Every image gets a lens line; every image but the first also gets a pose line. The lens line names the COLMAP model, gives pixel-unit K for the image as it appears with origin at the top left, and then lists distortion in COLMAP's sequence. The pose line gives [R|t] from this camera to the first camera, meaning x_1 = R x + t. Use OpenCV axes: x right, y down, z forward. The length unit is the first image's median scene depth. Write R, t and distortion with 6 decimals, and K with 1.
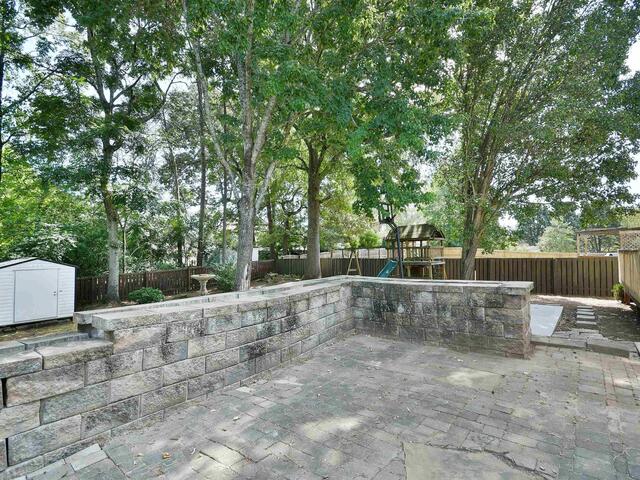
lens RADIAL K [[320.2, 0, 320.0], [0, 320.2, 240.0], [0, 0, 1]] dist [-0.004680, -0.001926]
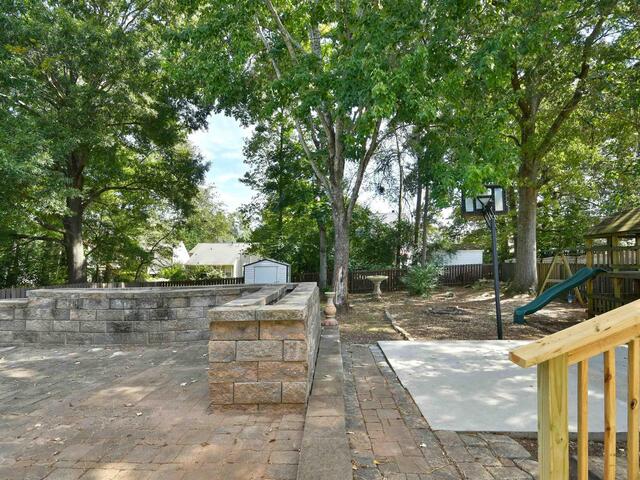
lens RADIAL K [[319.8, 0, 328.8], [0, 319.8, 245.6], [0, 0, 1]] dist [-0.001090, -0.002616]
pose [[0.638162, -0.018482, -0.769680, 1.476459], [0.029279, 0.999571, 0.000273, 0.011193], [0.769345, -0.022710, 0.638430, 0.816162]]
